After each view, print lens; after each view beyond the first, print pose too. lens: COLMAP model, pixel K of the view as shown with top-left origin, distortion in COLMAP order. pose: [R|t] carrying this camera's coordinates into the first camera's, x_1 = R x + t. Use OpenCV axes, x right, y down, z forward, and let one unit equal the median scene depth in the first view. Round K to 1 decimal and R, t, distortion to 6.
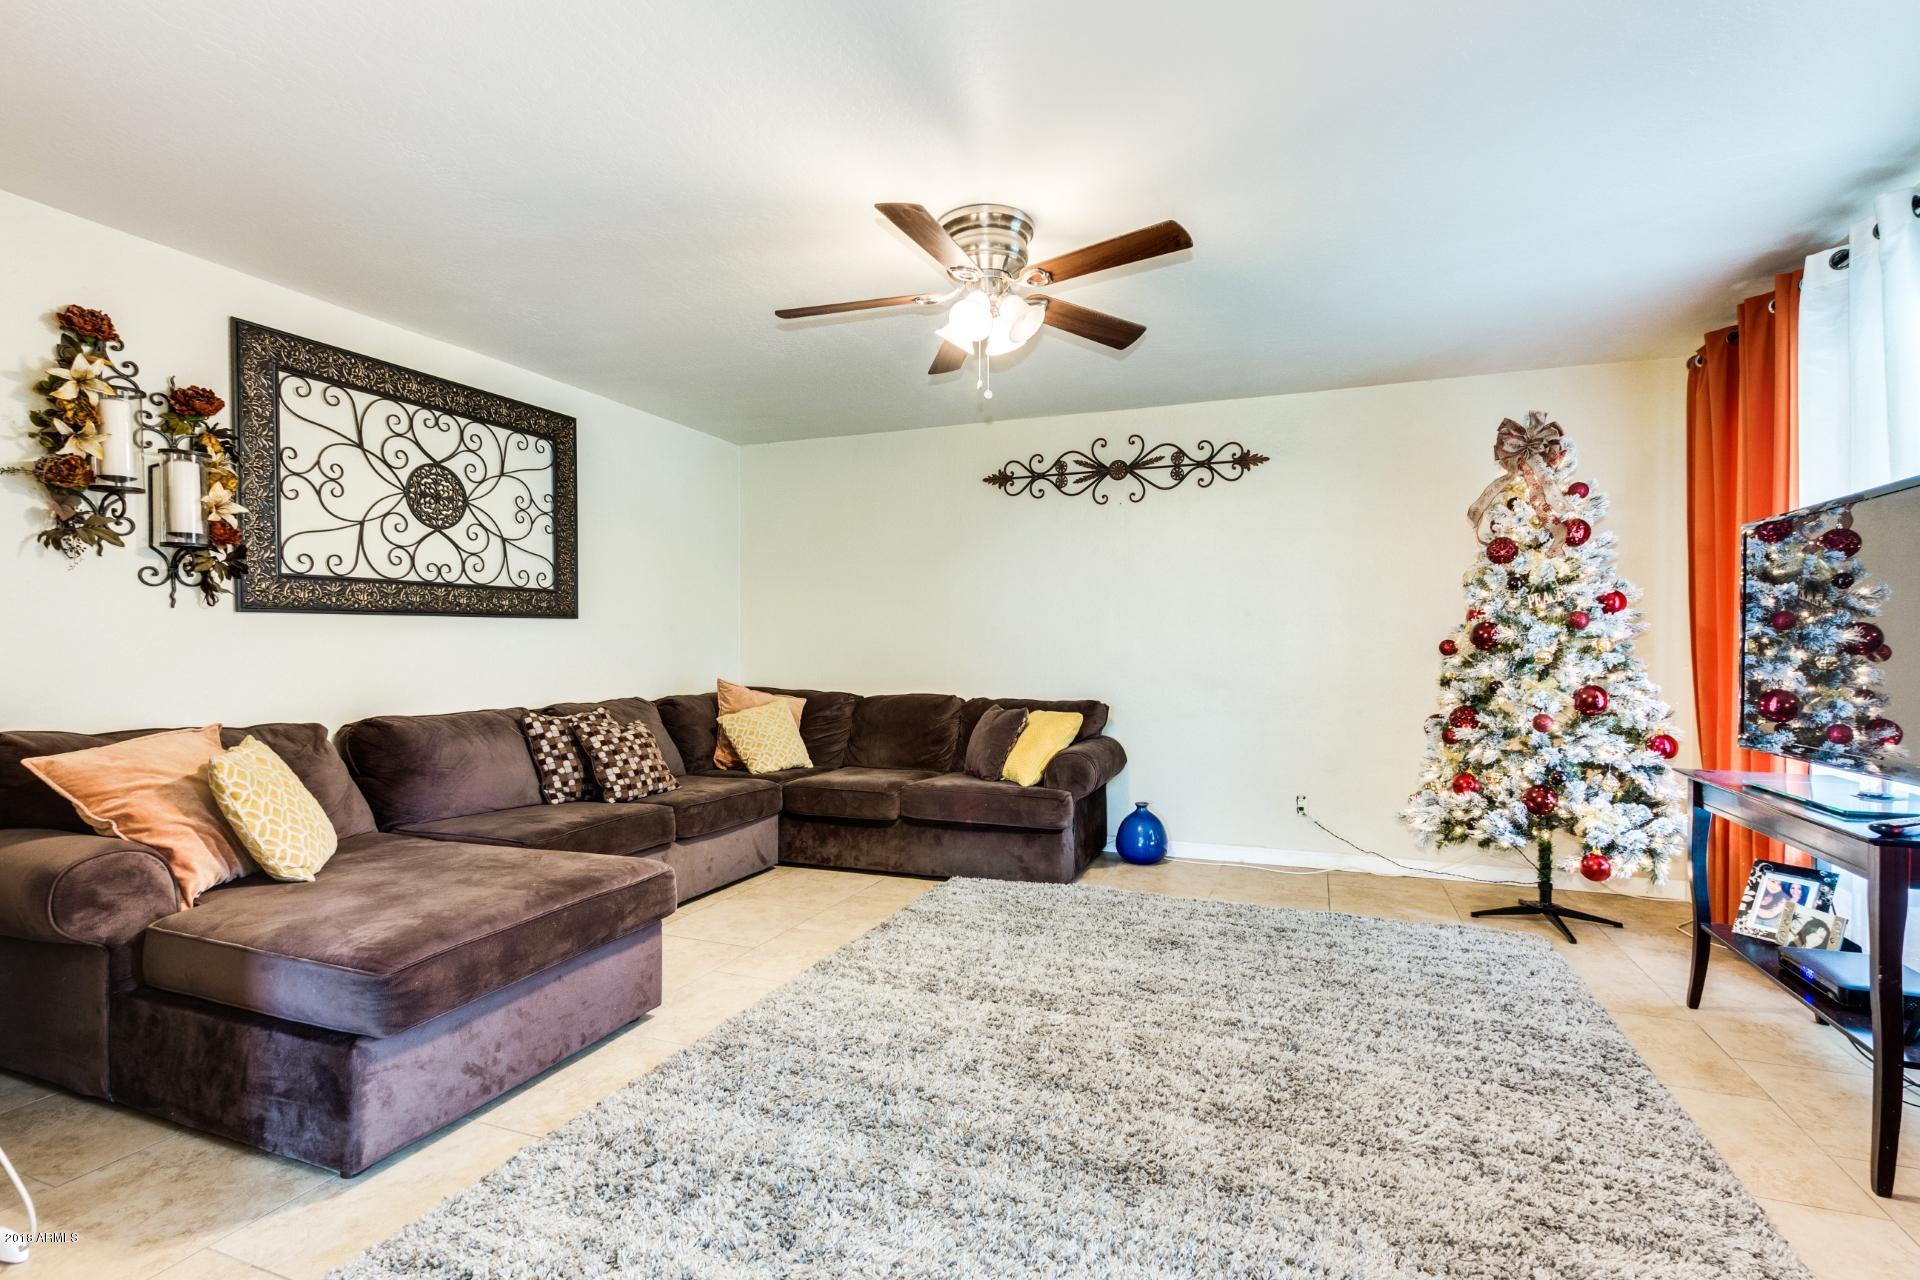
lens RADIAL K [[881.9, 0, 960.0], [0, 881.9, 640.0], [0, 0, 1]] dist [-0.000355, -0.000263]
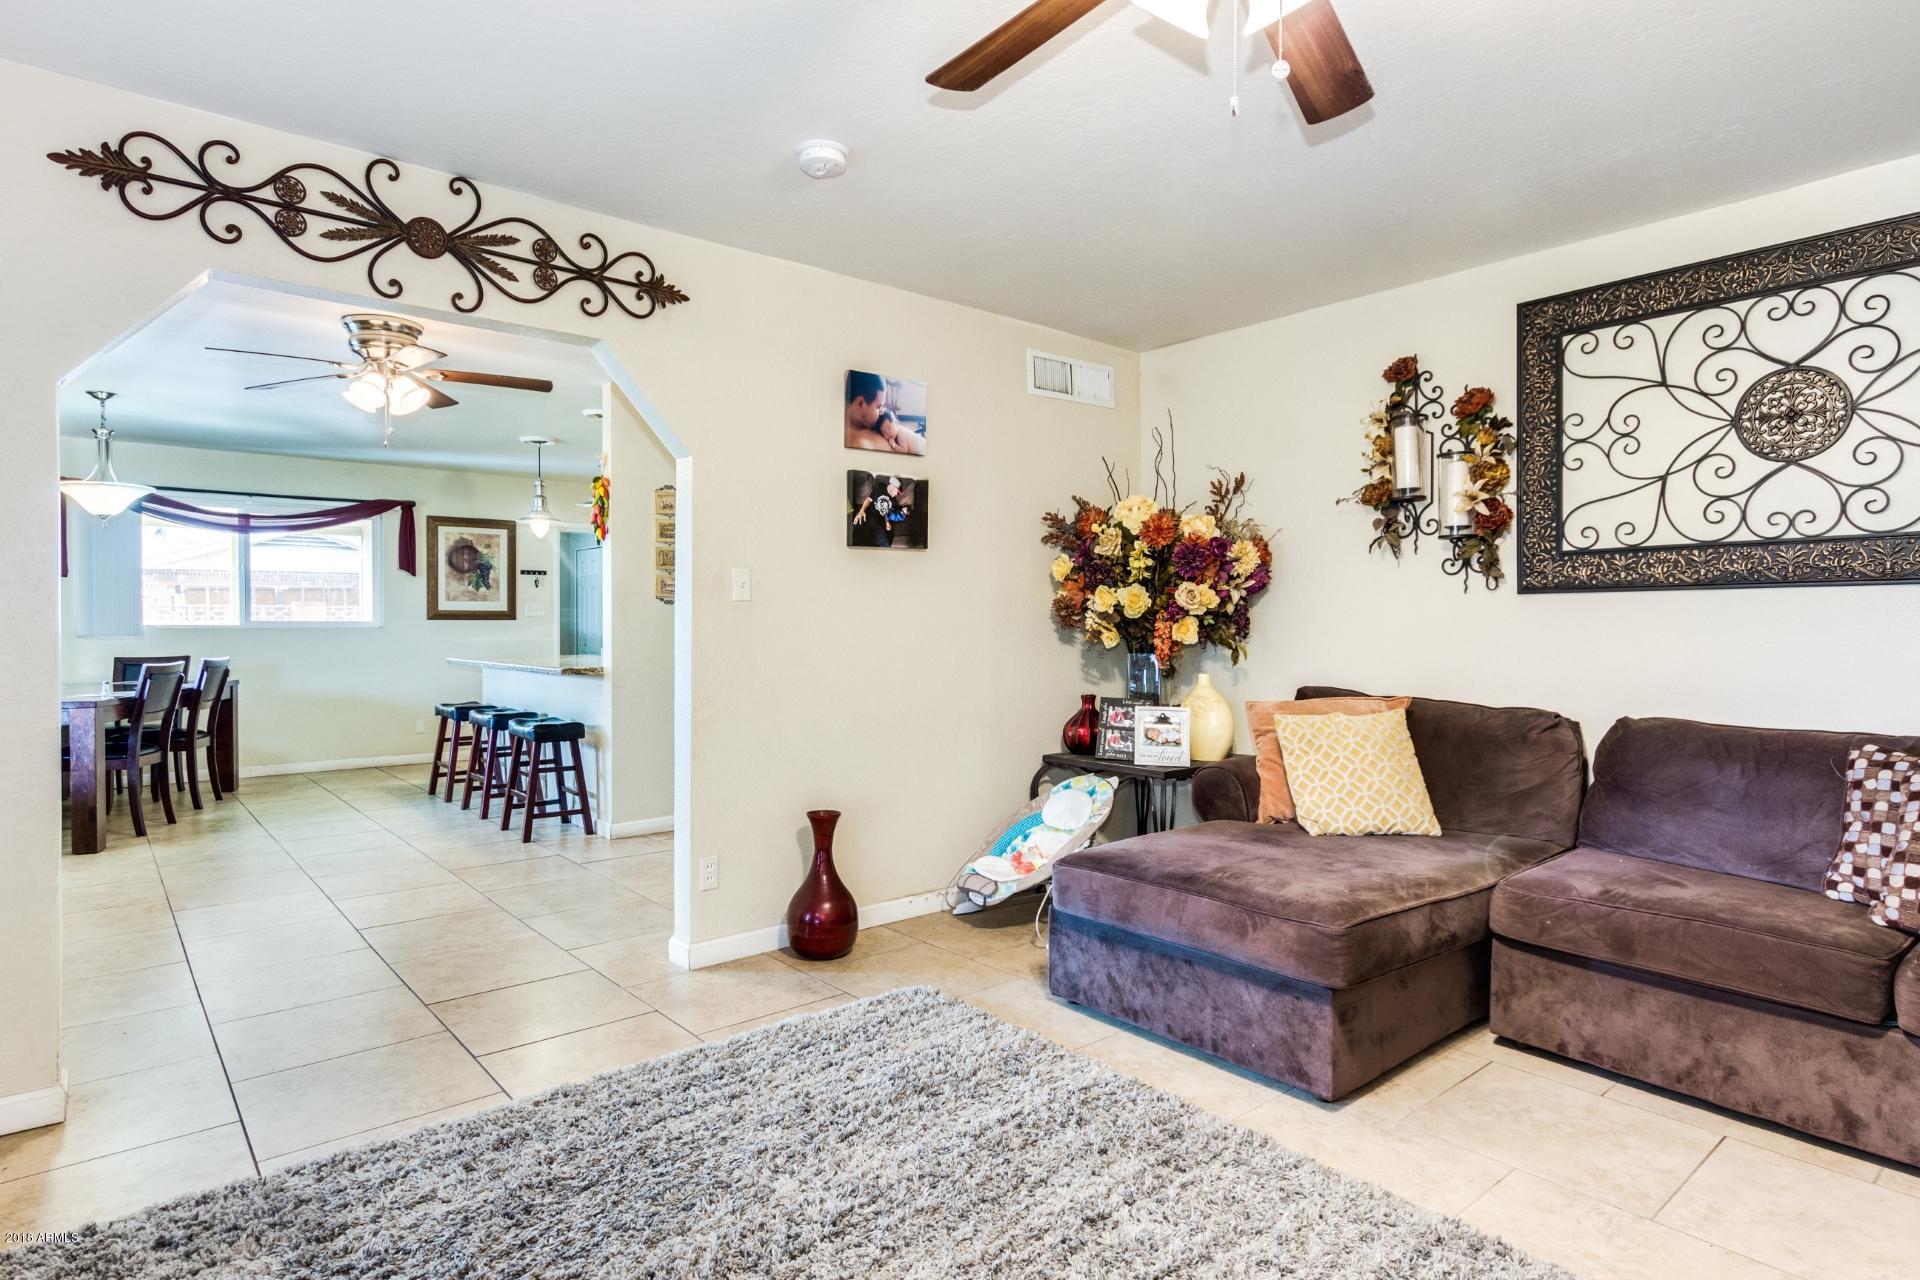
lens RADIAL K [[987.1, 0, 960.0], [0, 987.1, 640.0], [0, 0, 1]] dist [-0.001377, -0.000188]
pose [[-0.452199, 0.016804, -0.891759, 0.426588], [0.002339, 0.999841, 0.017654, -0.001022], [0.891914, 0.005897, -0.452166, 0.833531]]
